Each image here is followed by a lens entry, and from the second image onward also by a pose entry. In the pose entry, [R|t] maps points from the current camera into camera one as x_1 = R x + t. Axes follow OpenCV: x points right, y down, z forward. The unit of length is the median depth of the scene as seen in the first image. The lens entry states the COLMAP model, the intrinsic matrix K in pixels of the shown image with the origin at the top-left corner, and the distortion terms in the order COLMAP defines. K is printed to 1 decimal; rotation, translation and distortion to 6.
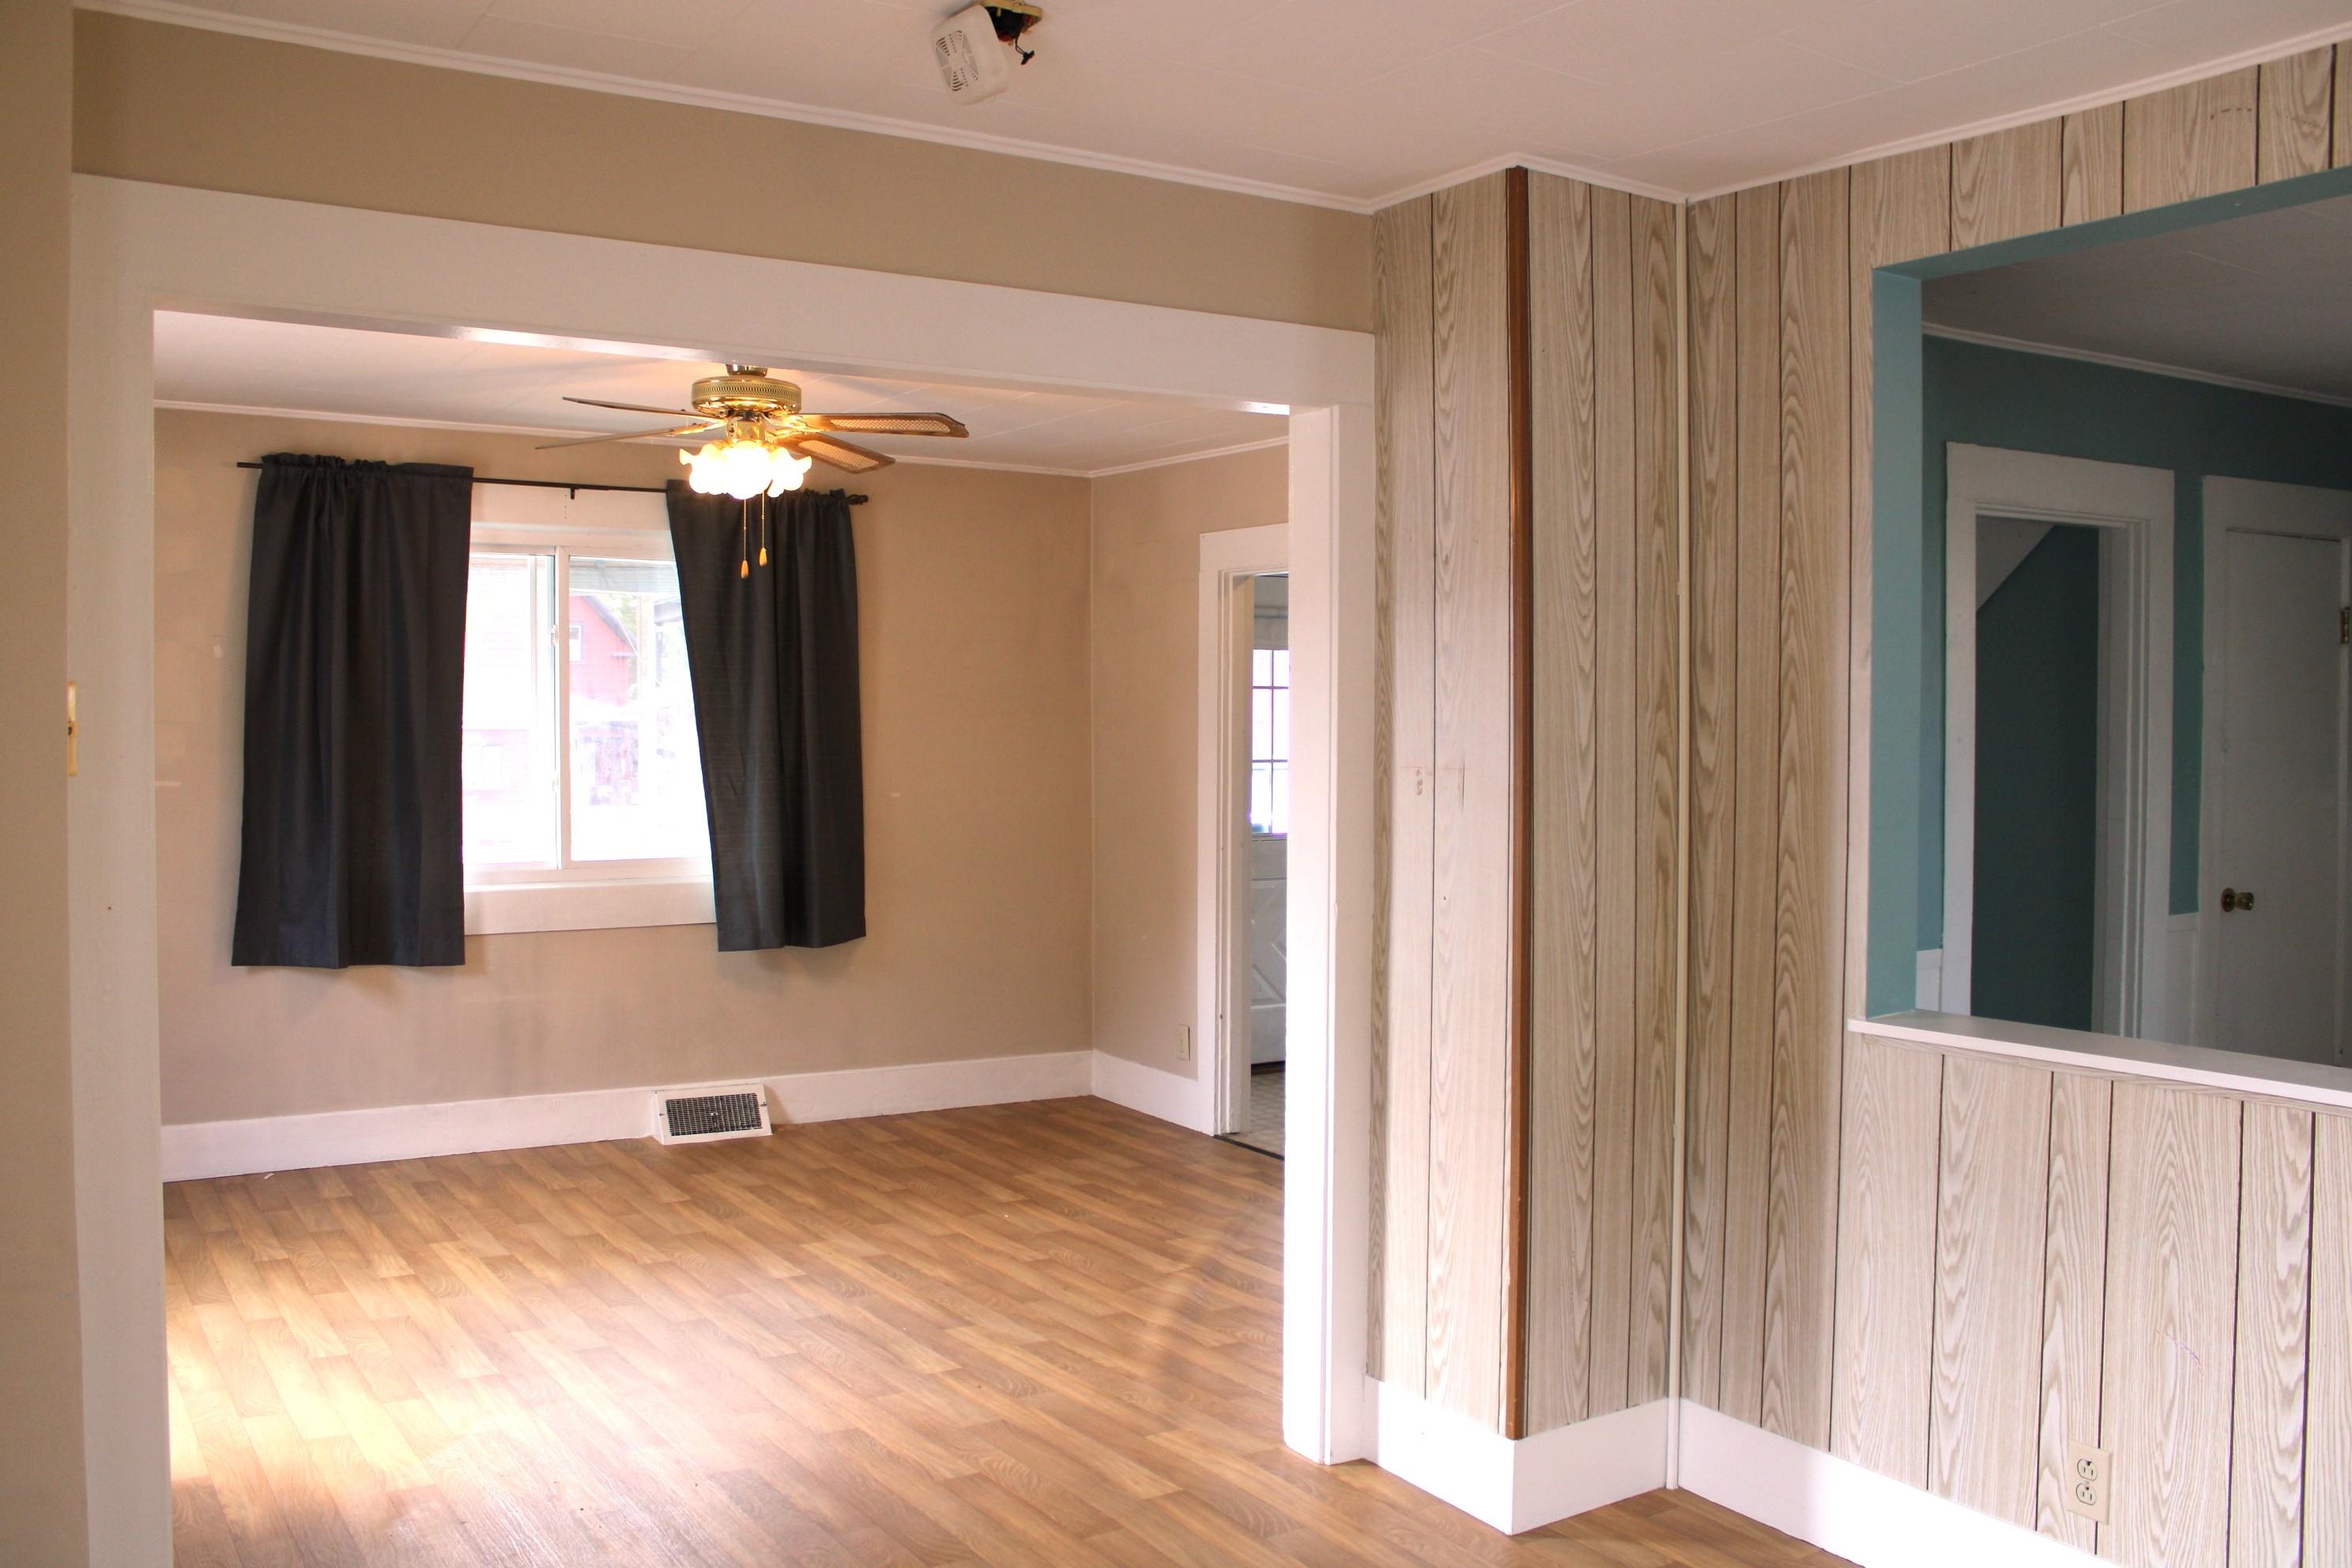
lens RADIAL K [[2117.7, 0, 1180.1], [0, 2117.7, 772.2], [0, 0, 1]] dist [-0.121775, 0.077431]
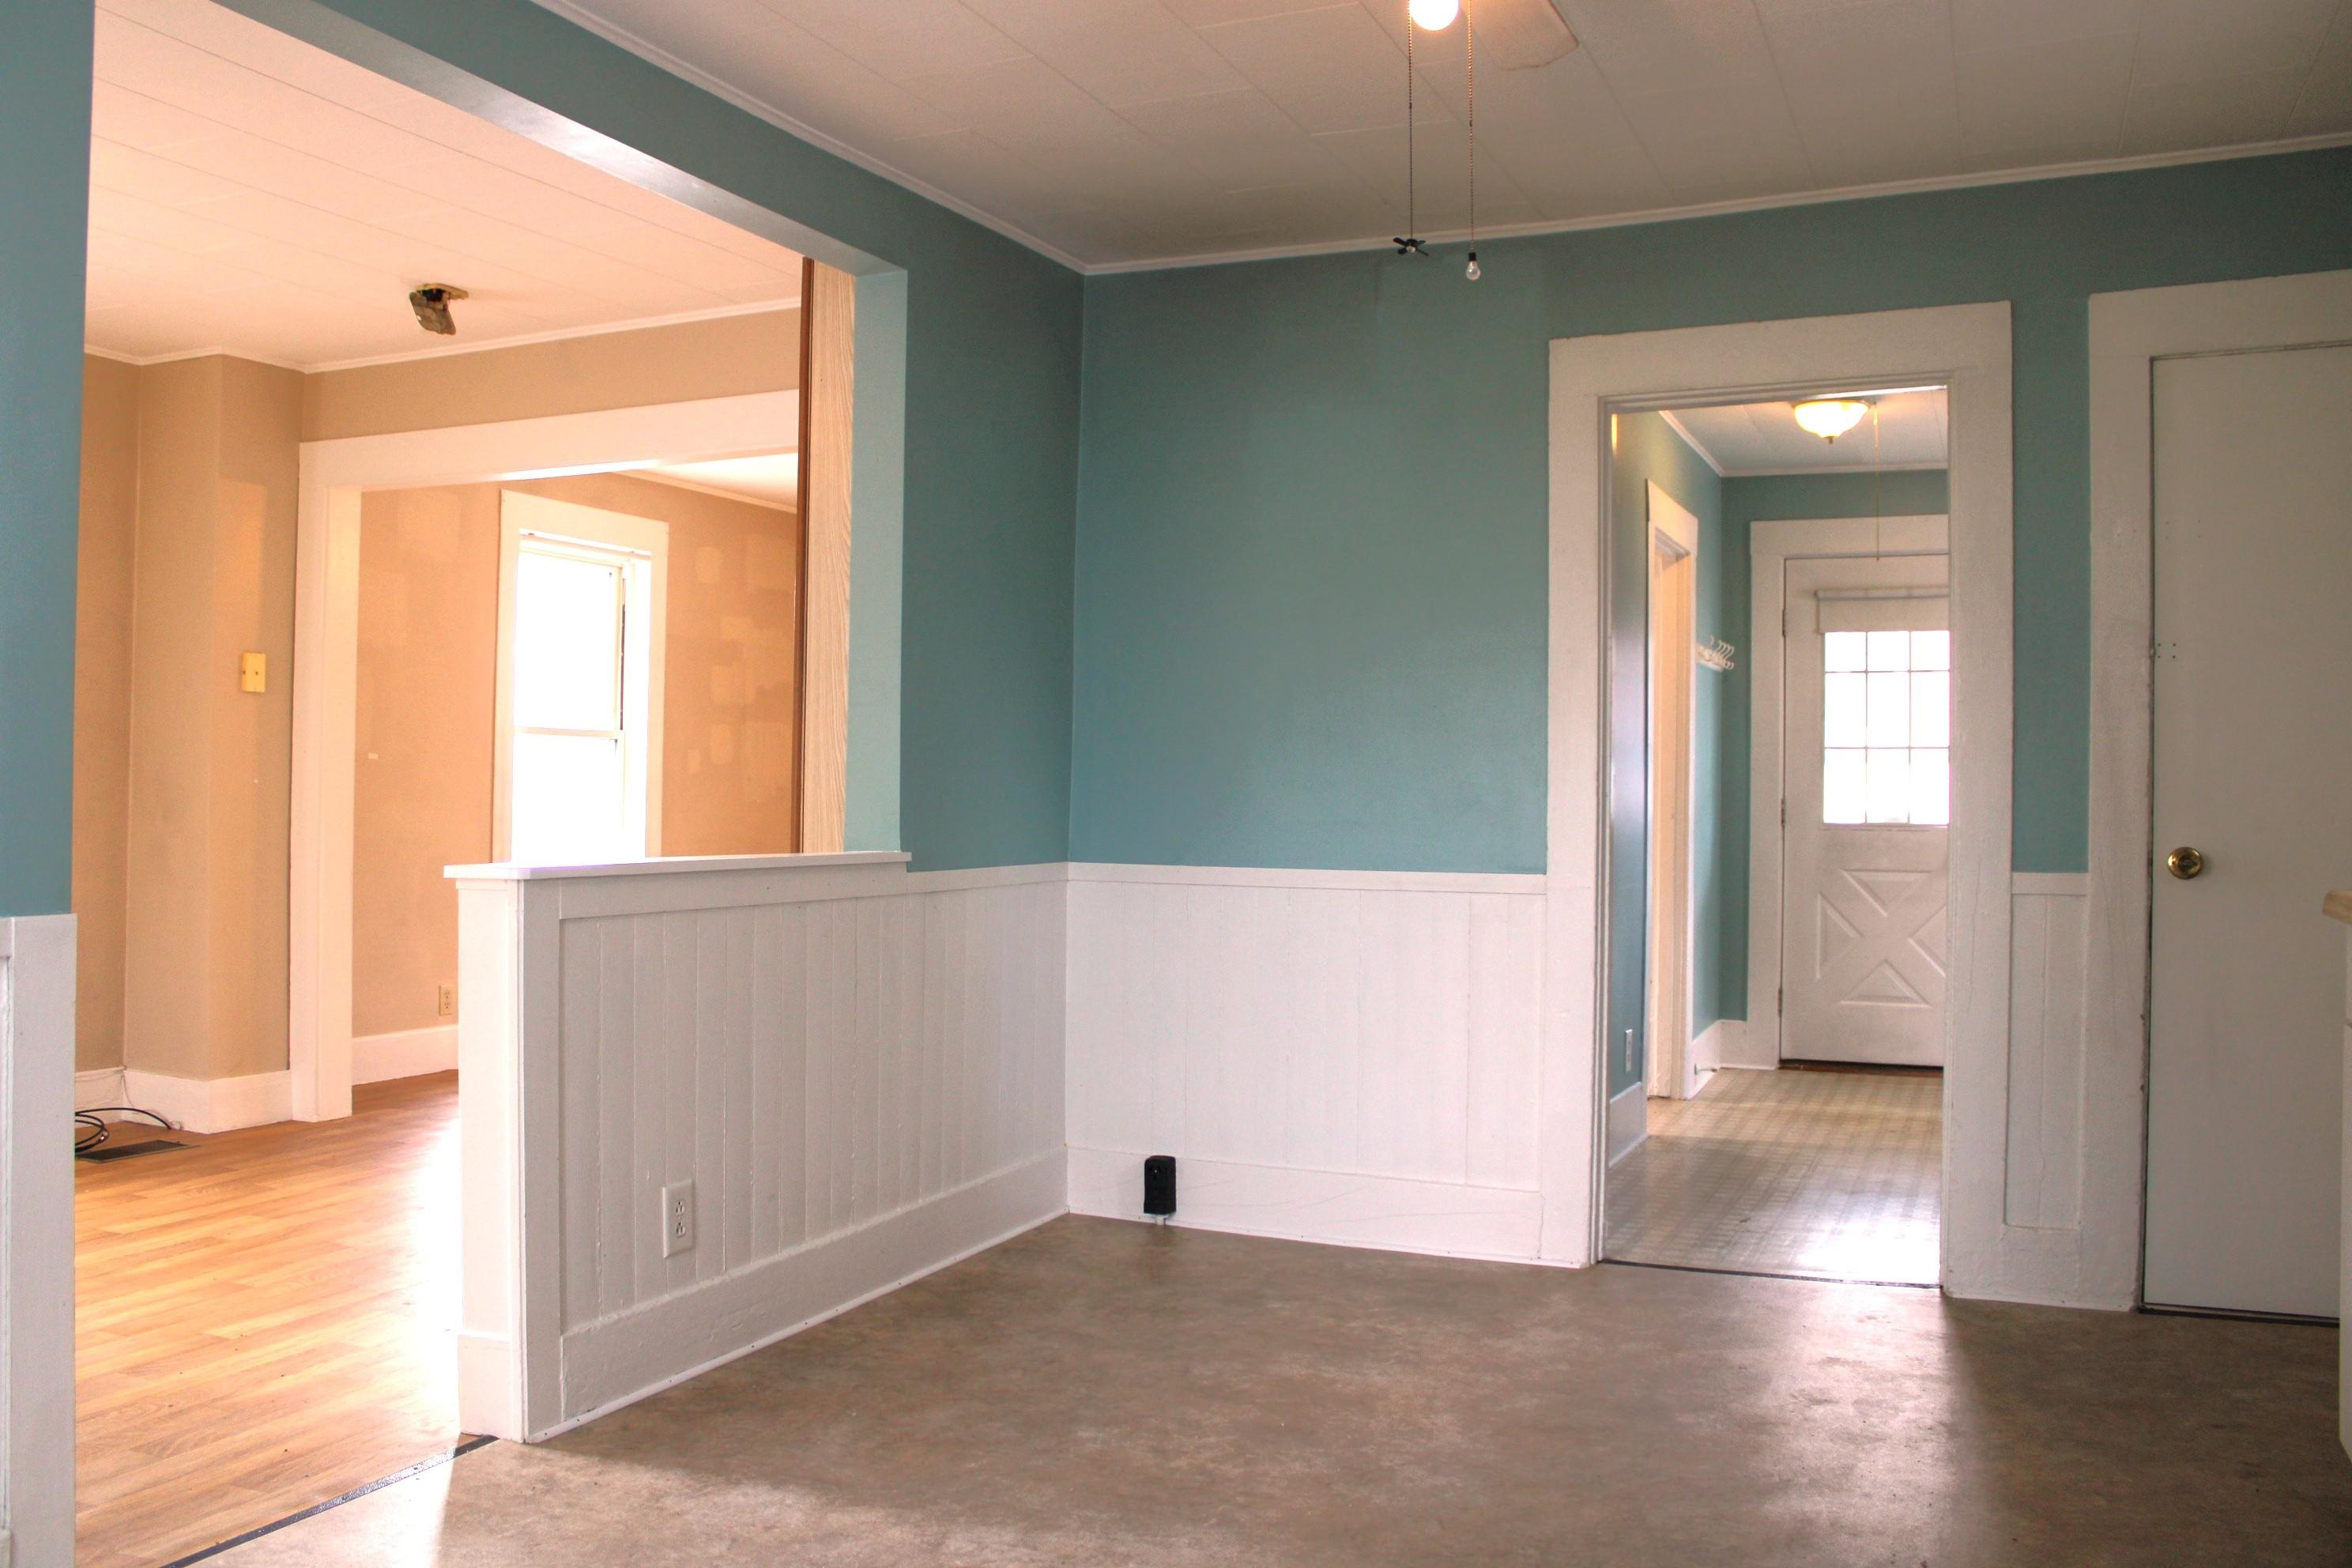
lens RADIAL K [[2117.7, 0, 1178.8], [0, 2117.7, 792.3], [0, 0, 1]] dist [-0.121775, 0.077431]
pose [[0.496743, -0.006310, -0.867875, 0.979126], [-0.030658, 0.999222, -0.024812, 0.067207], [0.867356, 0.038932, 0.496163, 0.336574]]
